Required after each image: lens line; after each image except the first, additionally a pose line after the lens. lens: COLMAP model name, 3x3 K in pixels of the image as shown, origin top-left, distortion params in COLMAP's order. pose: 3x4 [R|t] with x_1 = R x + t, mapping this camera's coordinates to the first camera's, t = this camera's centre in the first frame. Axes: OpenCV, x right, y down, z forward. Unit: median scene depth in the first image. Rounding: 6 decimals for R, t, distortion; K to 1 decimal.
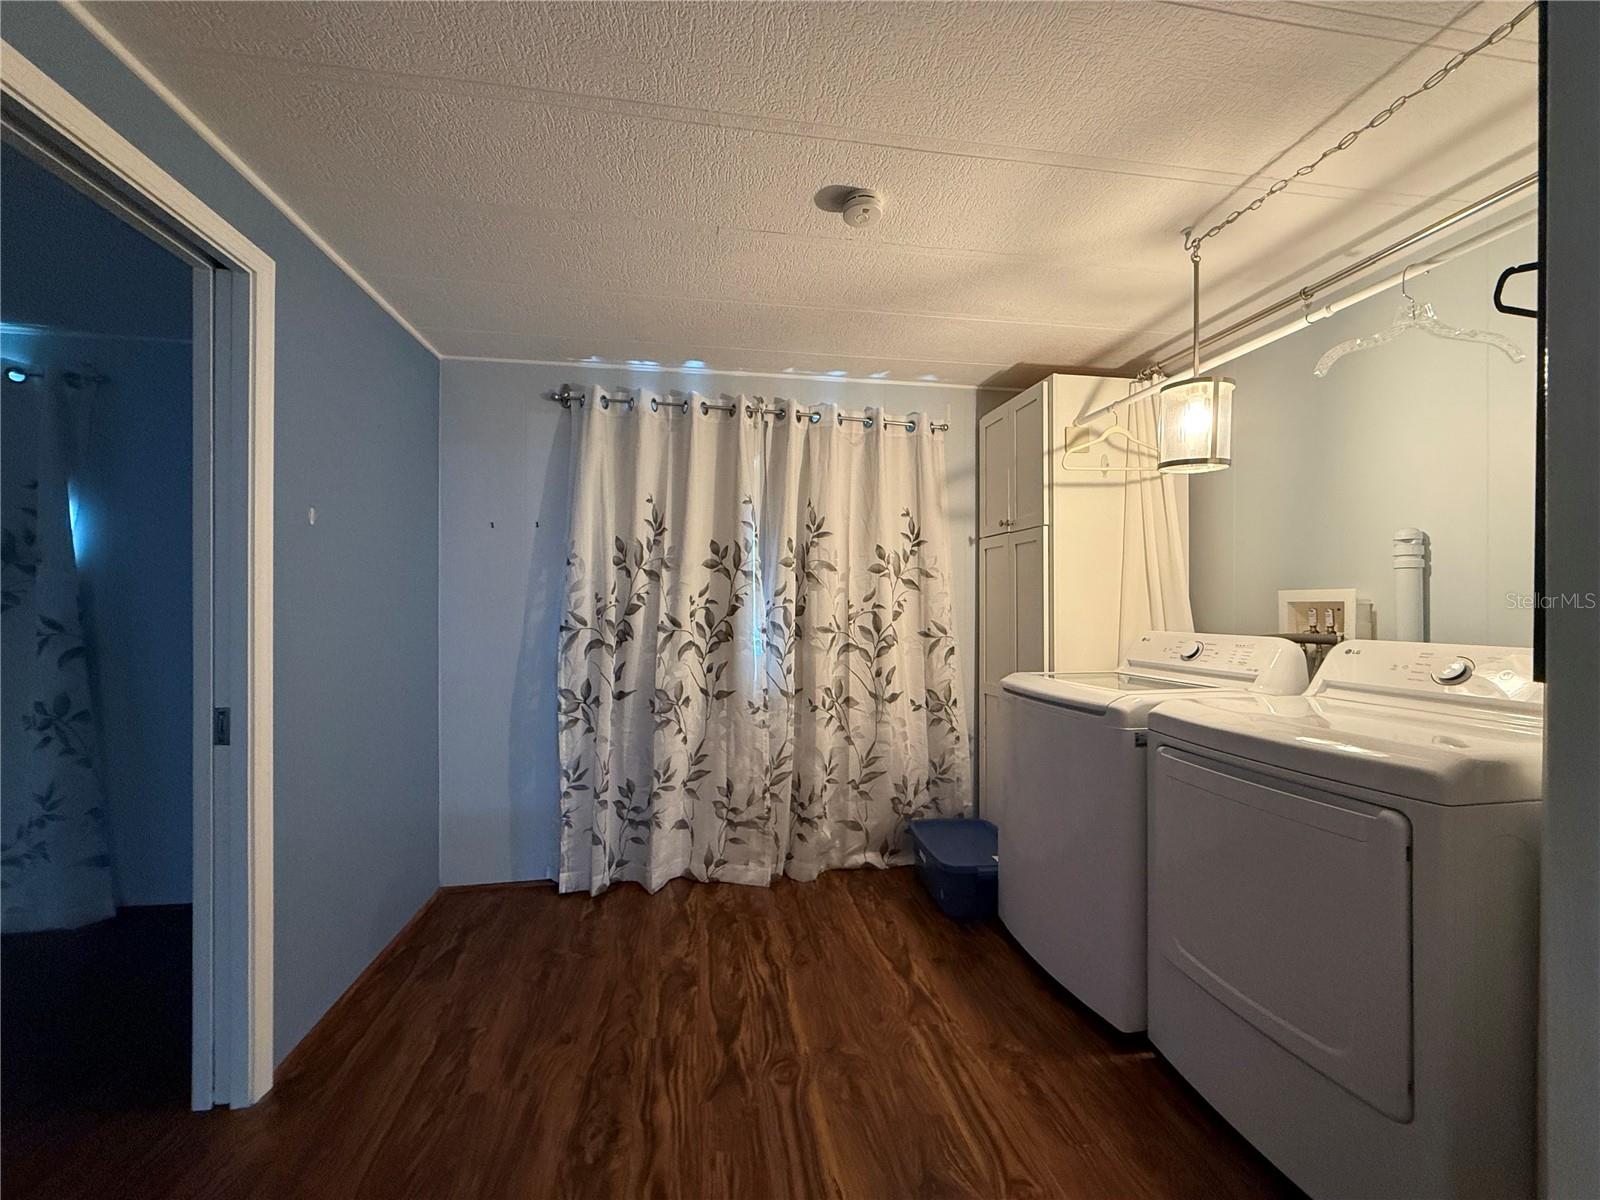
lens RADIAL K [[635.7, 0, 796.3], [0, 635.7, 600.7], [0, 0, 1]] dist [-0.000542, 0.000064]
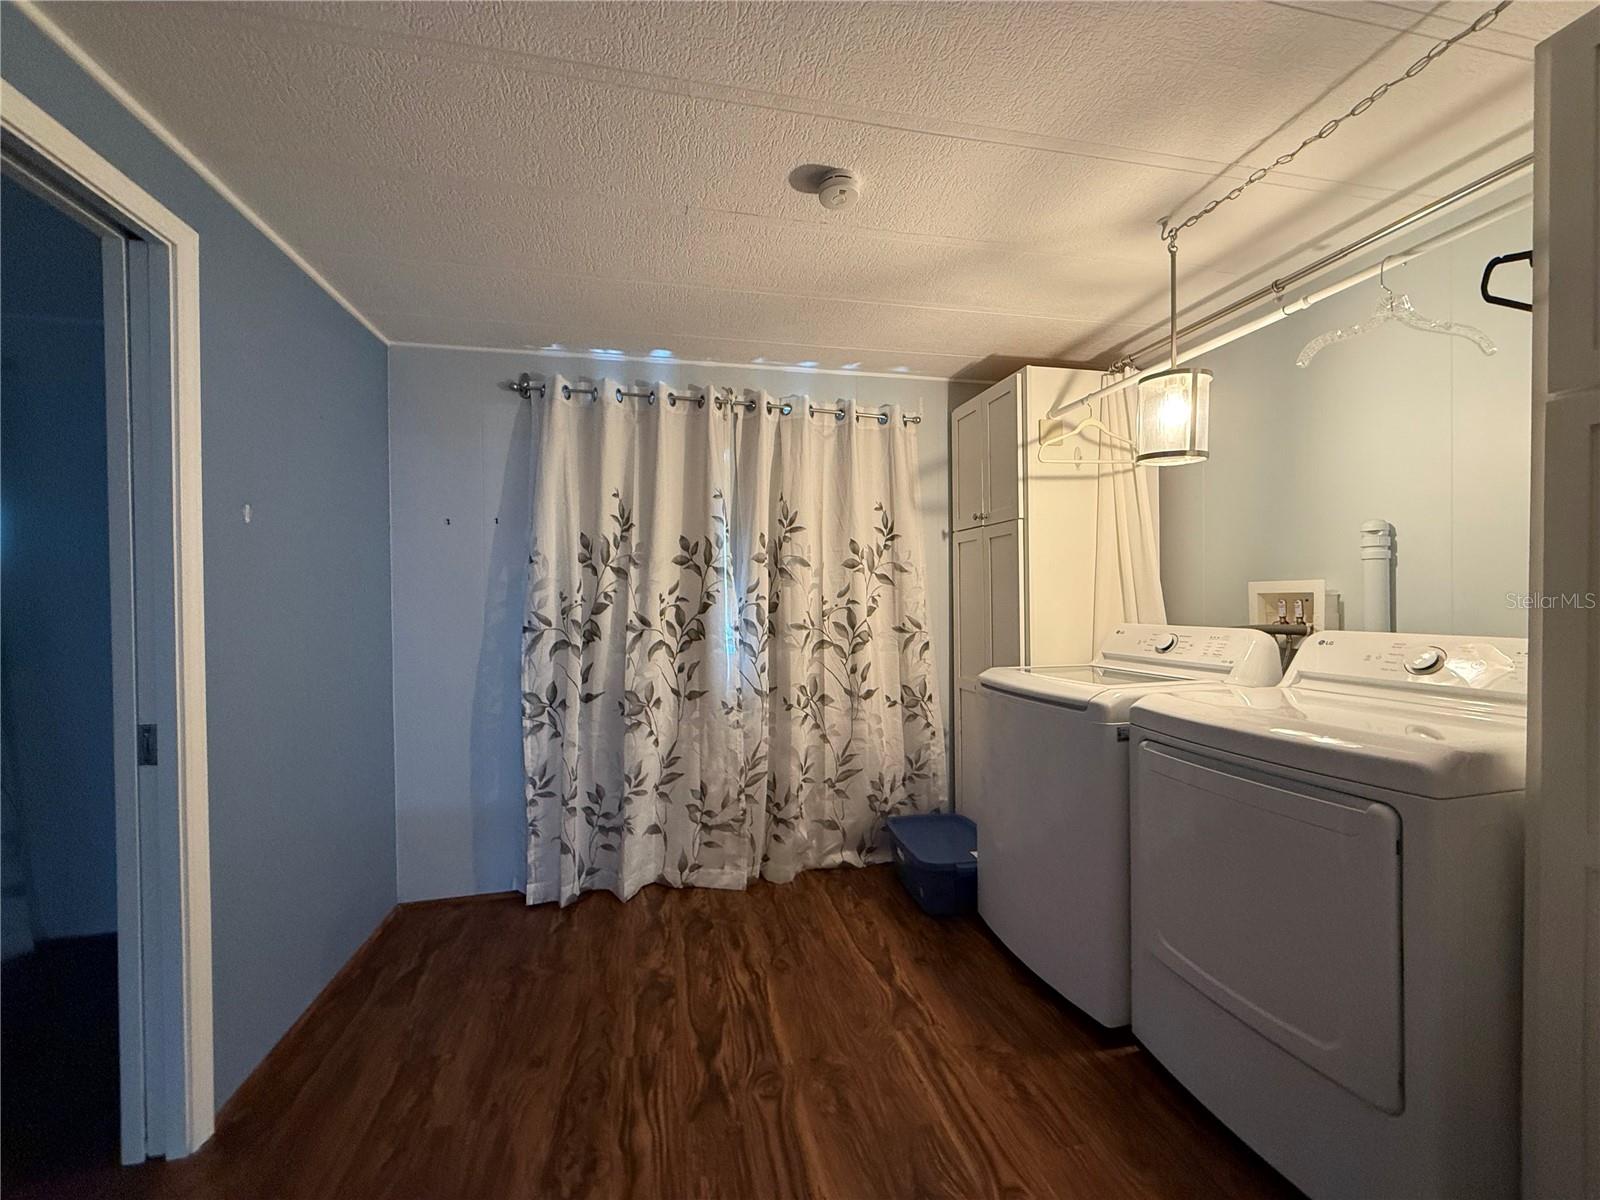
lens RADIAL K [[635.7, 0, 796.3], [0, 635.7, 600.7], [0, 0, 1]] dist [-0.000542, 0.000064]
pose [[0.998500, -0.012509, 0.053302, -0.015540], [0.012018, 0.999882, 0.009536, -0.005103], [-0.053415, -0.008881, 0.998533, 0.031838]]
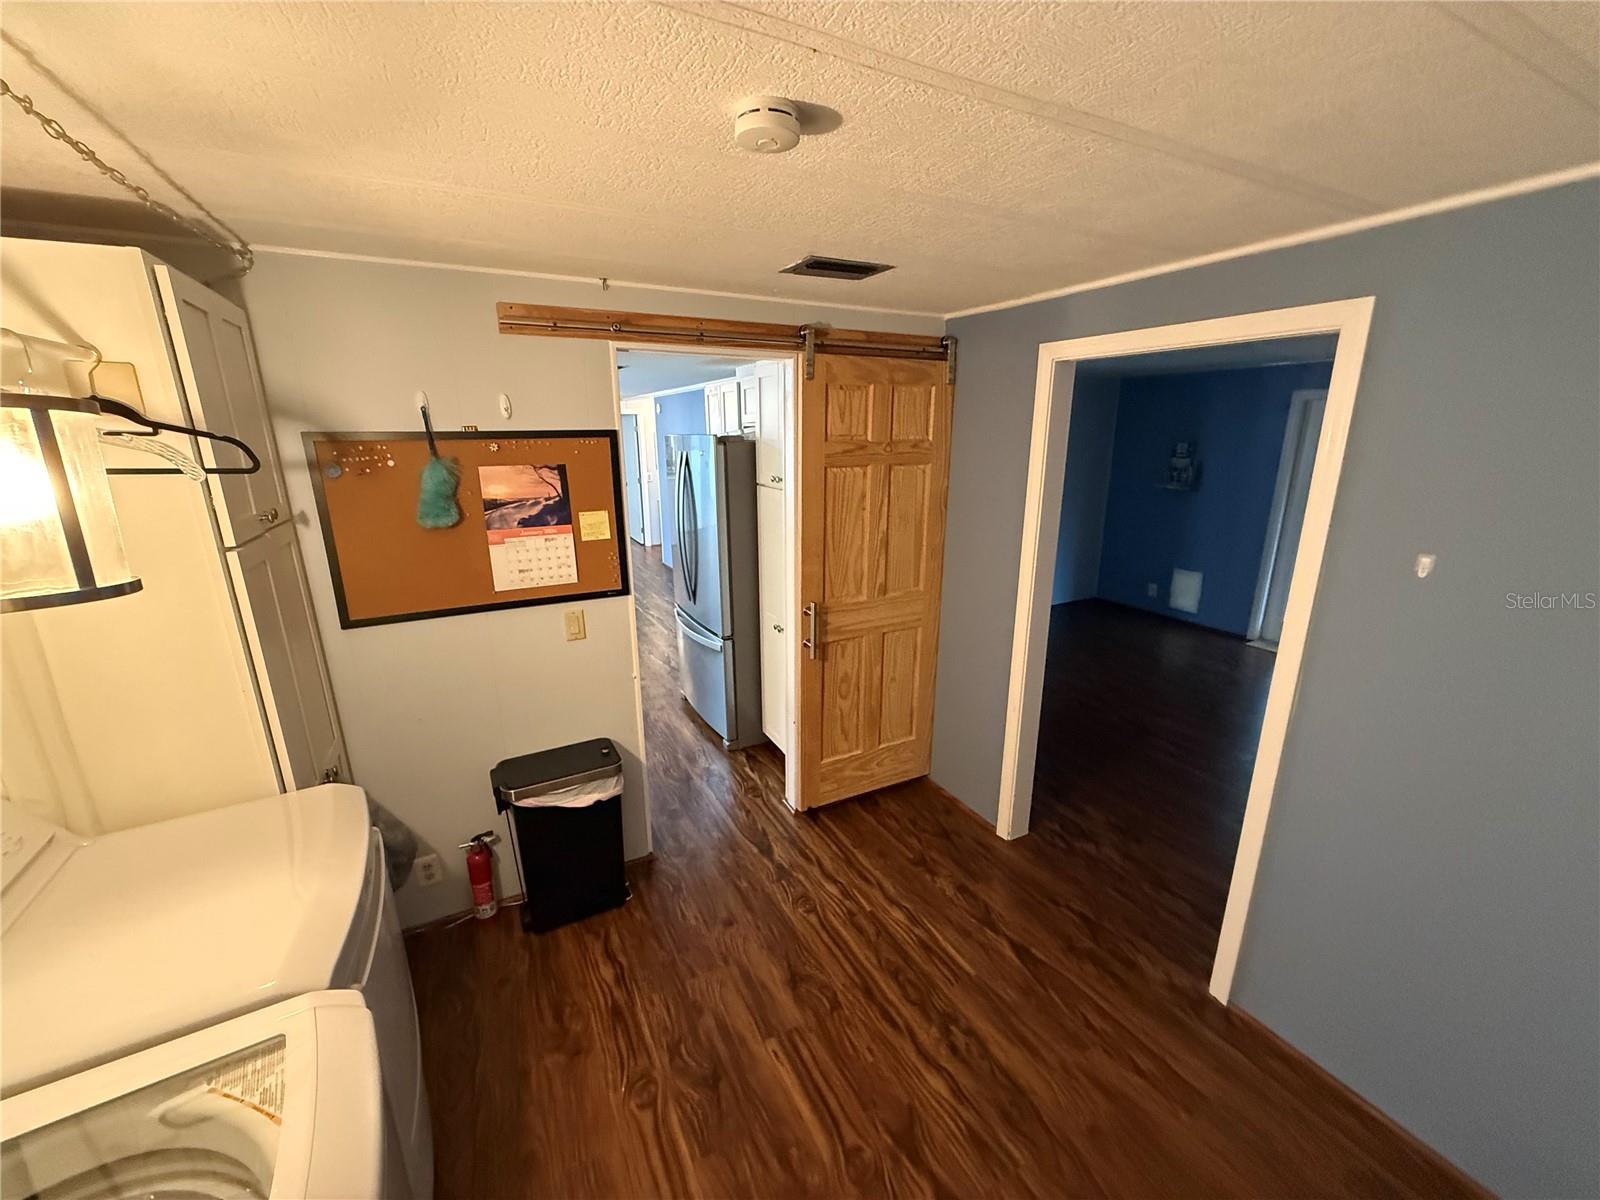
lens RADIAL K [[635.7, 0, 796.3], [0, 635.7, 600.7], [0, 0, 1]] dist [-0.000542, 0.000064]
pose [[-0.949417, 0.083458, -0.302726, 0.243440], [0.003707, 0.966947, 0.254950, -0.274447], [0.313997, 0.240932, -0.918345, 1.358278]]
